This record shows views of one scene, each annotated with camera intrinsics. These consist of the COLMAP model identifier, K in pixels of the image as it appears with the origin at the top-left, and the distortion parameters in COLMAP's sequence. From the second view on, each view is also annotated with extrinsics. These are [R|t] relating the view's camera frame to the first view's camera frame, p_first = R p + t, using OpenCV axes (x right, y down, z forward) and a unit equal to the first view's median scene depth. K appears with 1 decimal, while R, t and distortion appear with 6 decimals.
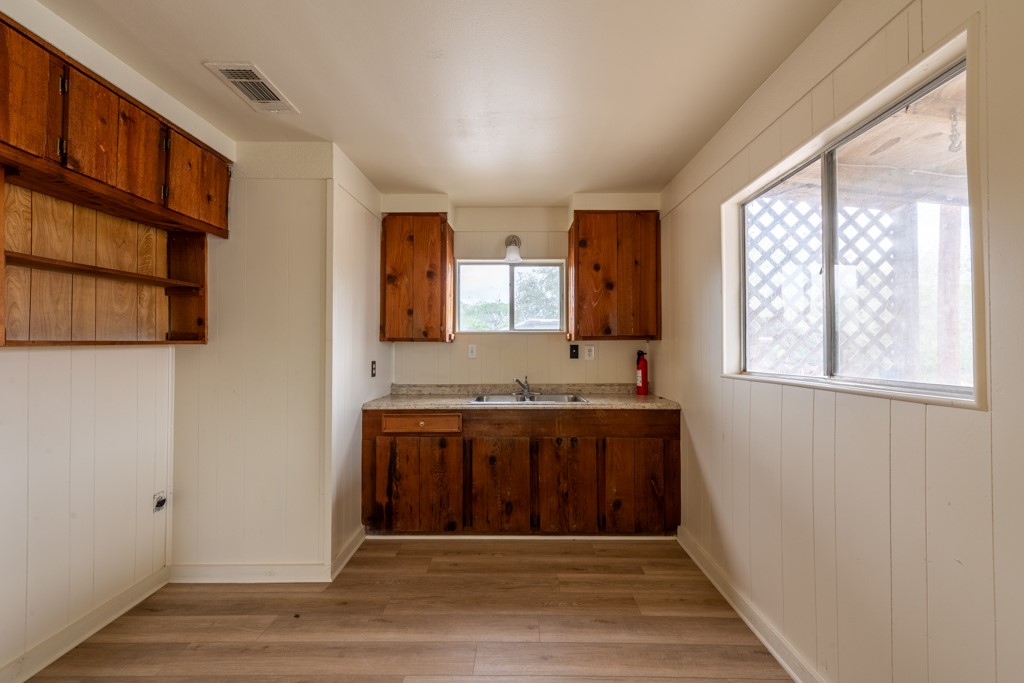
lens RADIAL K [[415.2, 0, 513.4], [0, 415.2, 340.2], [0, 0, 1]] dist [0.008938, -0.000053]
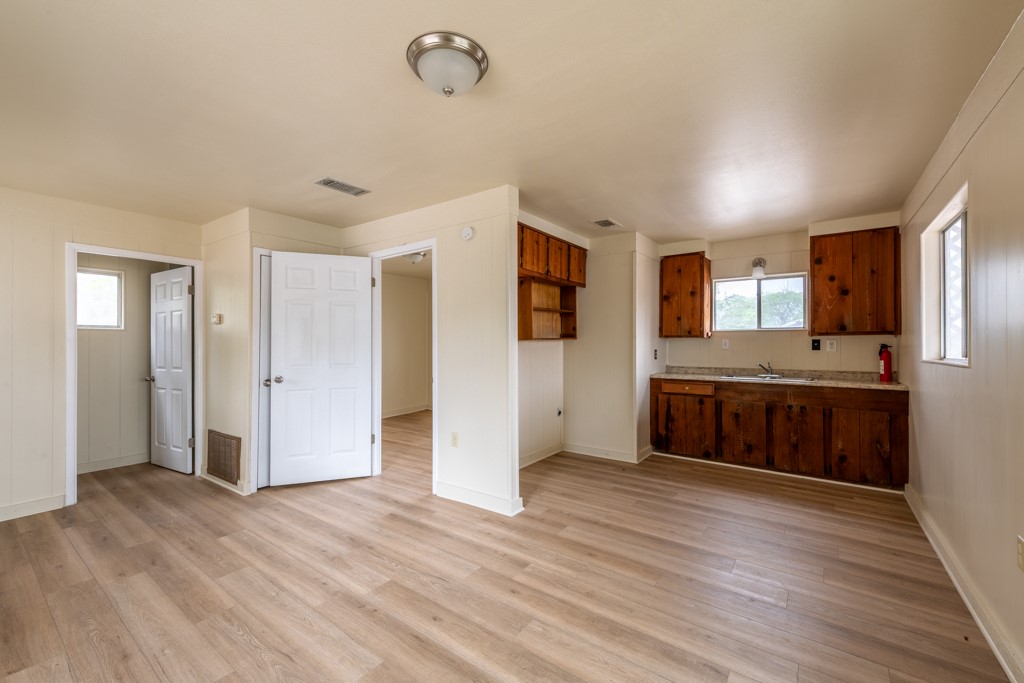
lens RADIAL K [[415.2, 0, 513.4], [0, 415.2, 340.2], [0, 0, 1]] dist [0.008938, -0.000053]
pose [[0.813534, -0.002959, -0.581509, 0.169825], [0.007868, 0.999952, 0.005919, -0.001080], [0.581464, -0.009391, 0.813518, -0.700355]]
